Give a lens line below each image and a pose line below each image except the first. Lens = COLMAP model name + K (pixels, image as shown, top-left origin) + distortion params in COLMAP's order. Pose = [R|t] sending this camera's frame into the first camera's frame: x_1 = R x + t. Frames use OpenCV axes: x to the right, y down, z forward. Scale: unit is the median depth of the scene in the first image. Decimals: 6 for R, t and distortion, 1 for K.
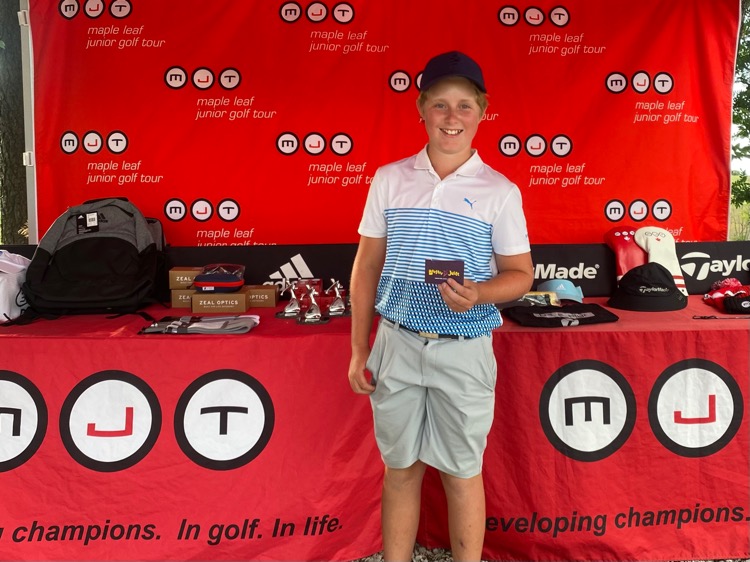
lens RADIAL K [[791.3, 0, 444.8], [0, 791.3, 244.4], [0, 0, 1]] dist [0.023066, -0.093021]
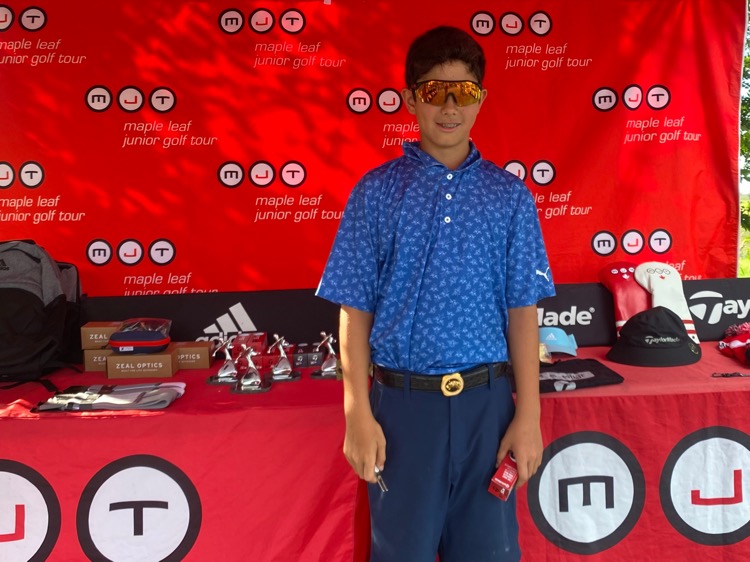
lens RADIAL K [[791.3, 0, 444.8], [0, 791.3, 244.4], [0, 0, 1]] dist [0.023066, -0.093021]
pose [[0.999651, -0.018296, 0.019037, 0.018611], [0.018871, 0.999358, -0.030464, -0.020343], [-0.018468, 0.030813, 0.999355, 0.147929]]
